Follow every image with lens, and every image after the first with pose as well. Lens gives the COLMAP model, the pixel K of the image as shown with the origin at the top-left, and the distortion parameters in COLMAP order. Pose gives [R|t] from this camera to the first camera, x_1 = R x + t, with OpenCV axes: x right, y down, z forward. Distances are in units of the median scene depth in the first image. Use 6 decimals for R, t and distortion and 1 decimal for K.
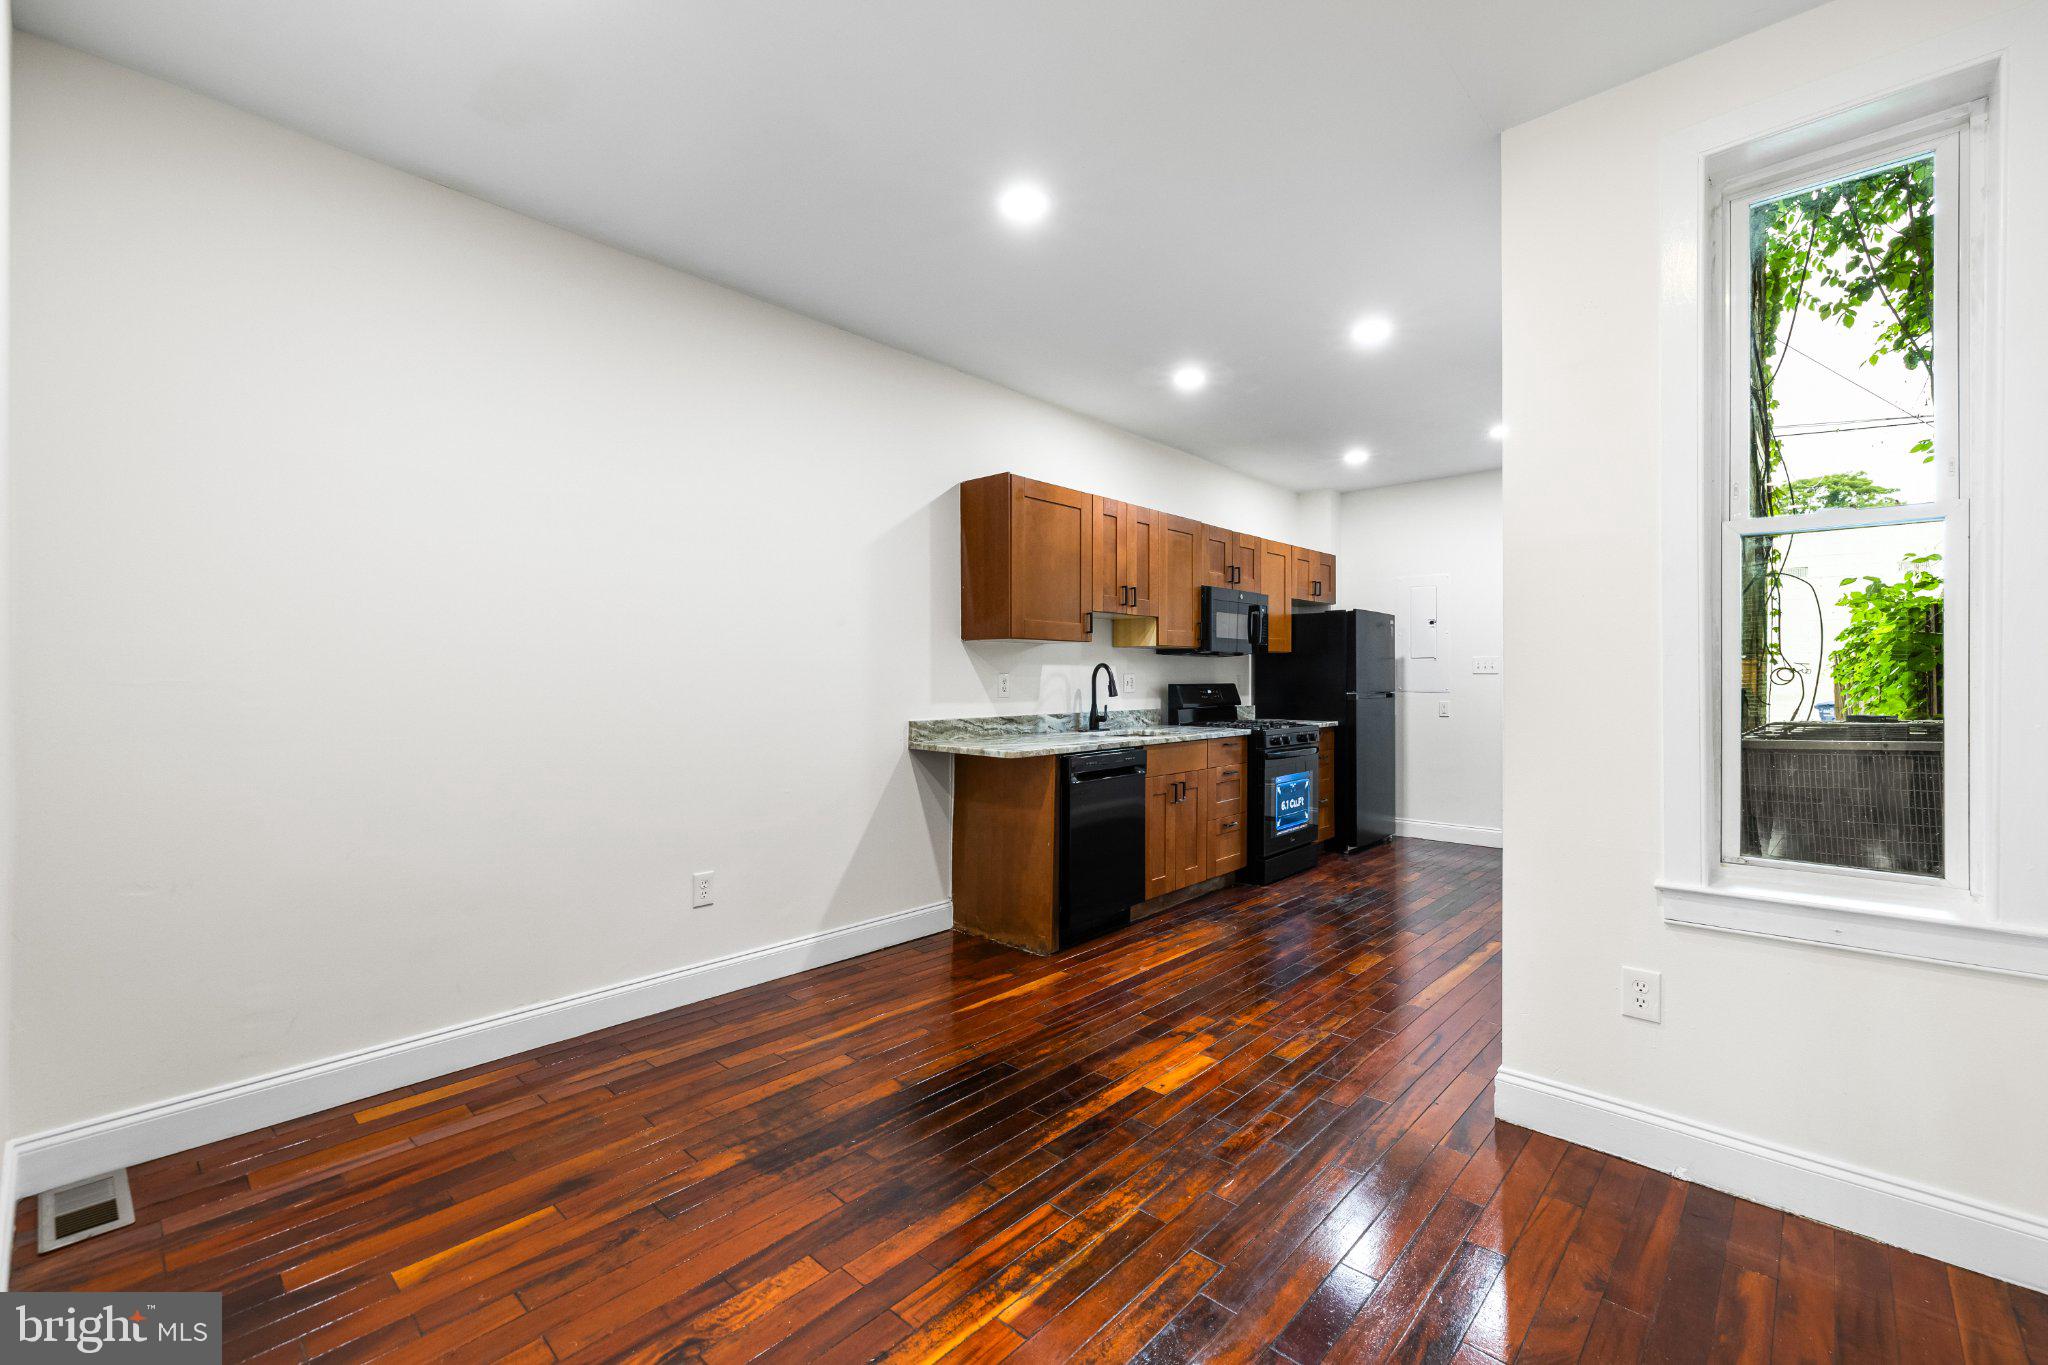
lens RADIAL K [[862.1, 0, 1028.4], [0, 862.1, 674.7], [0, 0, 1]] dist [0.002191, -0.000063]
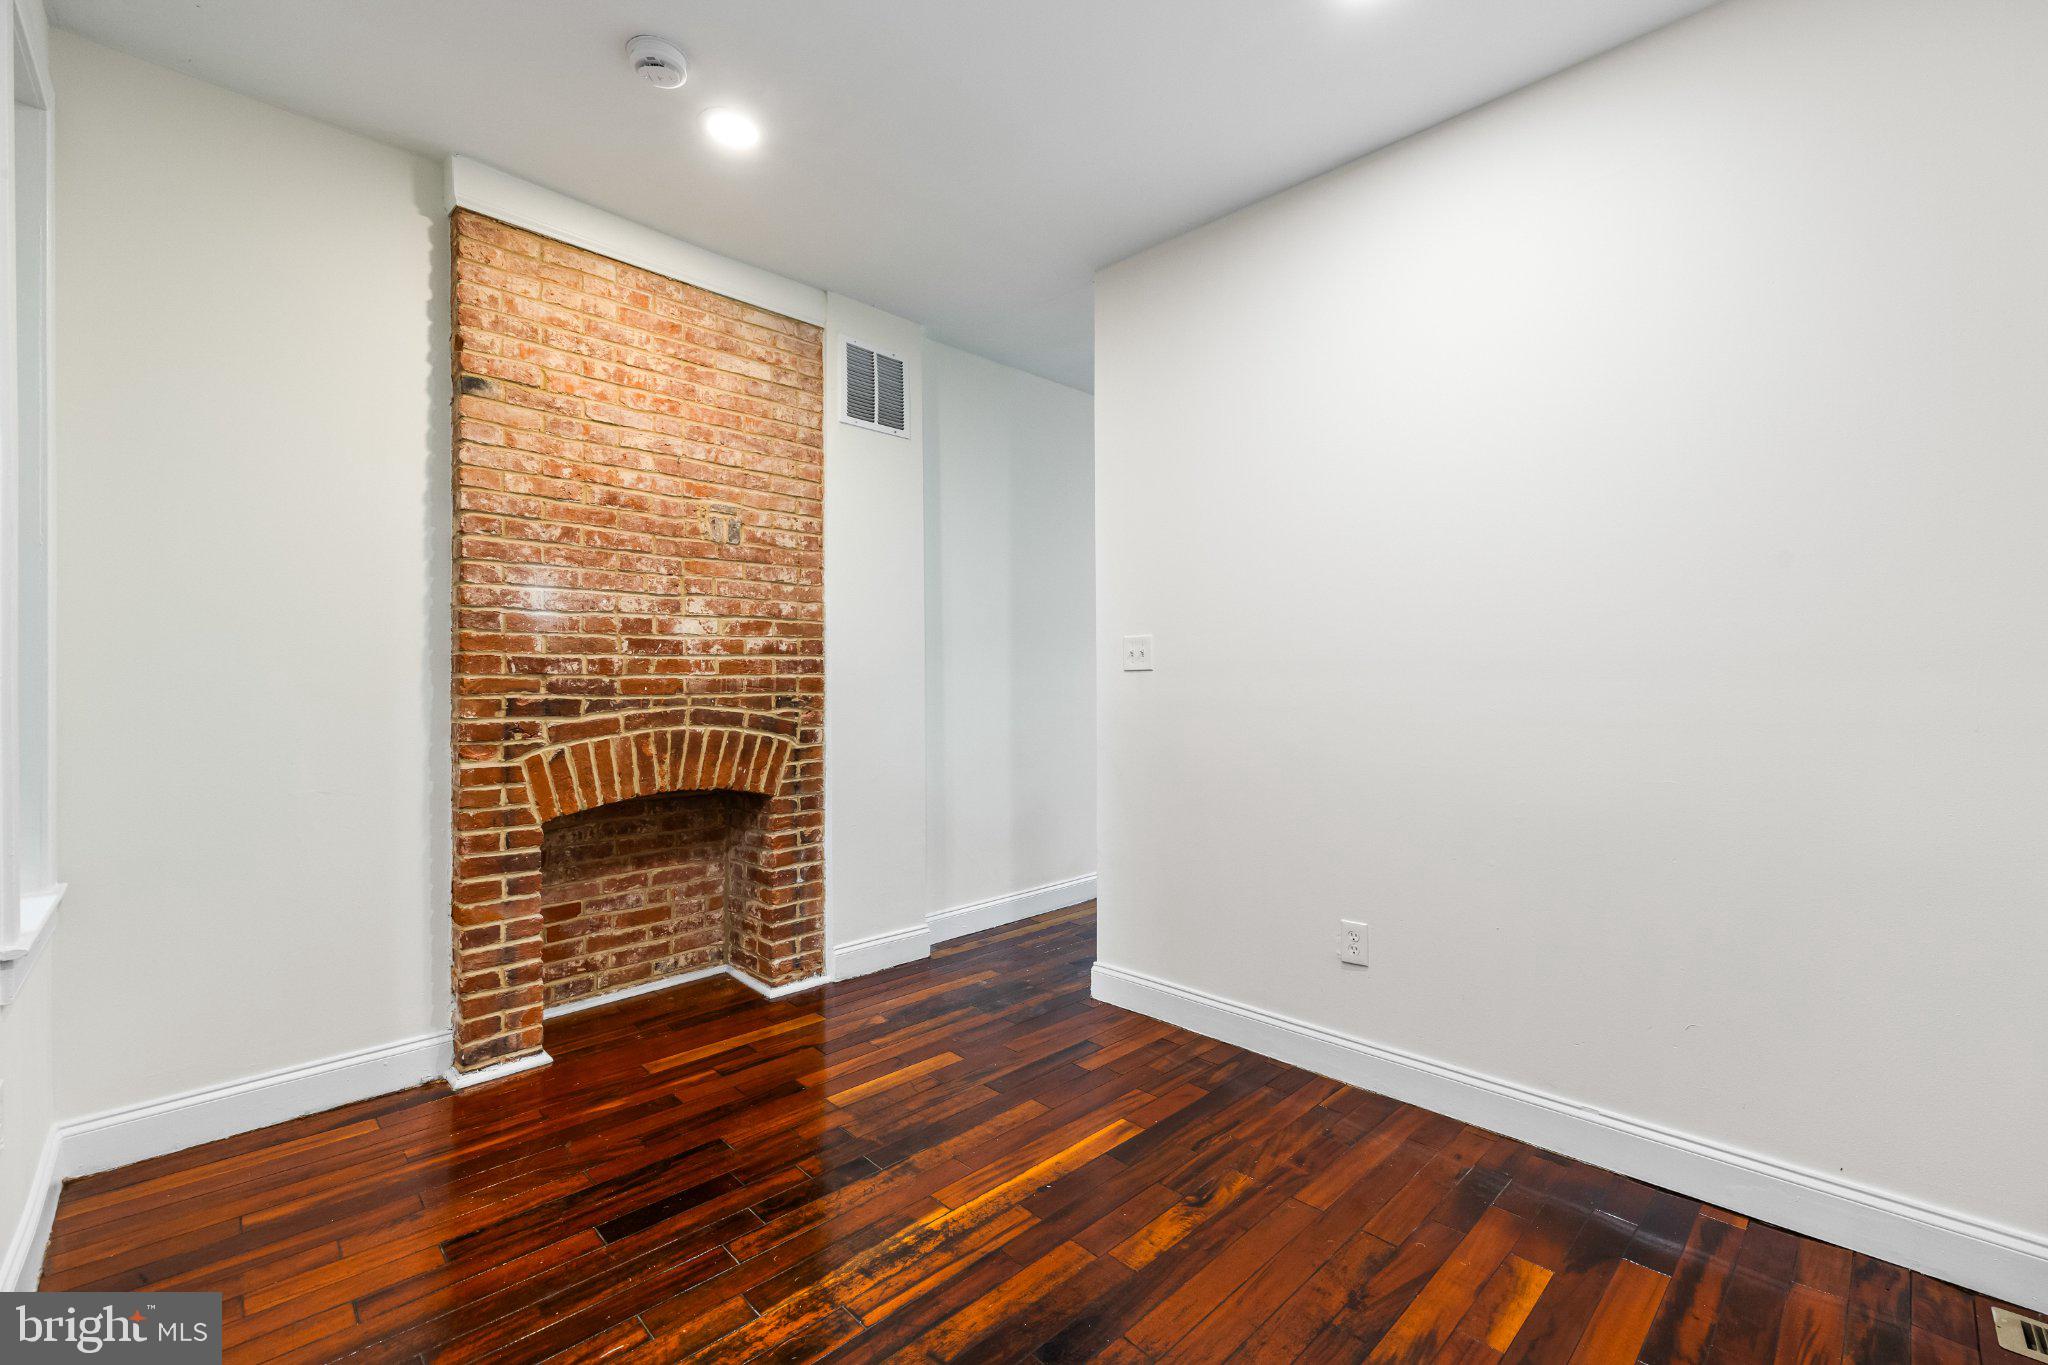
lens RADIAL K [[860.8, 0, 1025.1], [0, 860.8, 683.0], [0, 0, 1]] dist [-0.000557, -0.000029]
pose [[-0.998640, 0.000577, 0.052140, -0.074050], [0.000530, 0.999999, -0.000921, 0.008056], [-0.052140, -0.000893, -0.998639, 0.802397]]
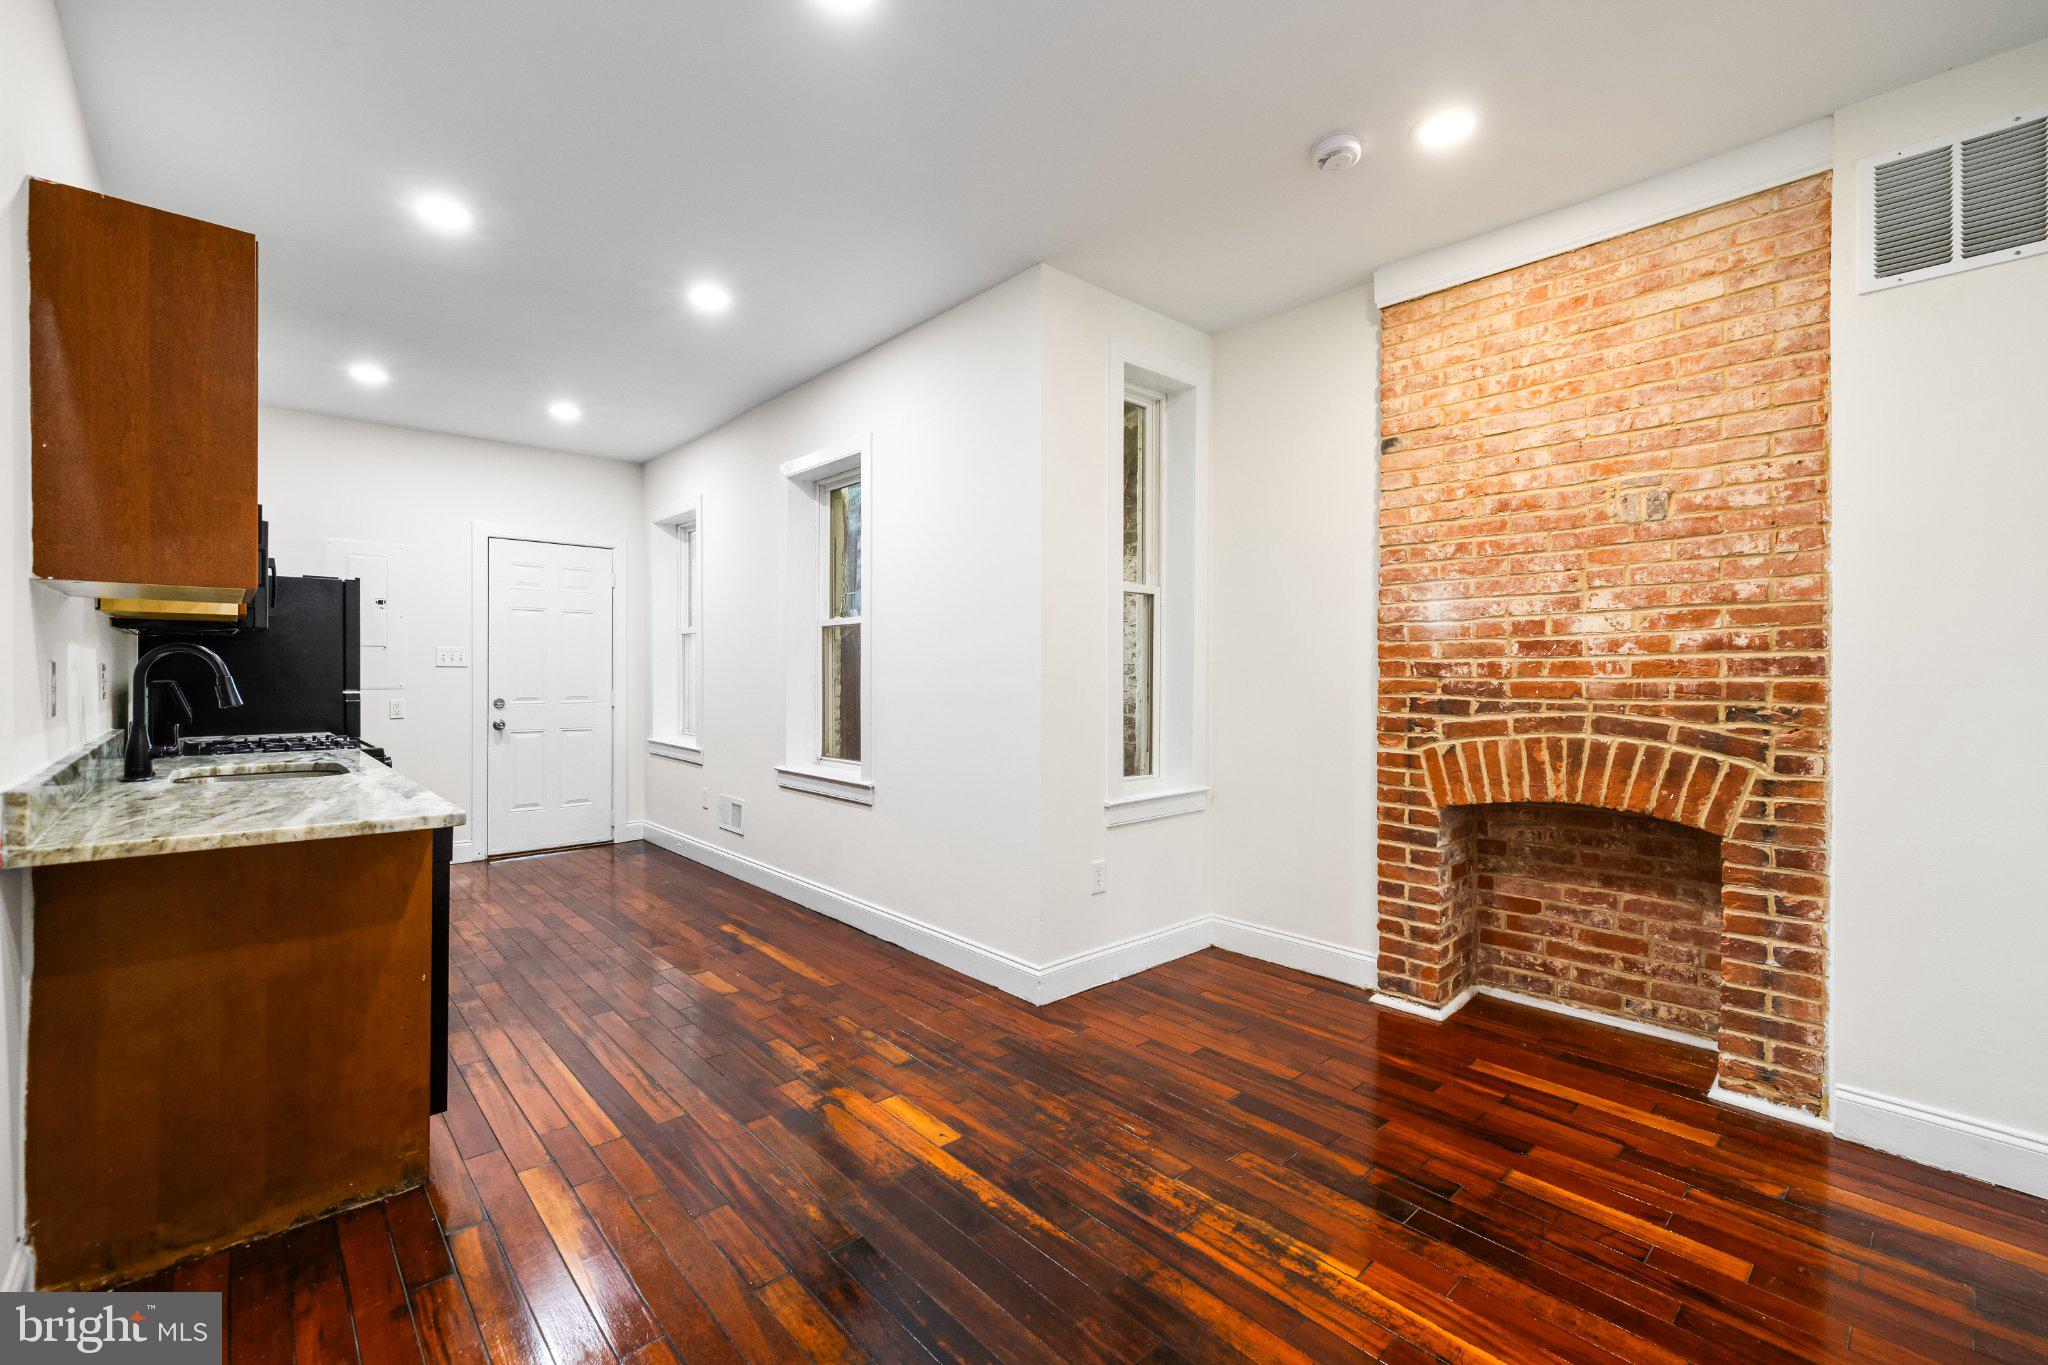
lens RADIAL K [[862.1, 0, 1028.4], [0, 862.1, 674.7], [0, 0, 1]] dist [0.002191, -0.000063]
pose [[0.079769, -0.001230, 0.996813, -0.416541], [-0.007593, 0.999969, 0.001841, 0.000576], [-0.996784, -0.007715, 0.079757, 0.488316]]
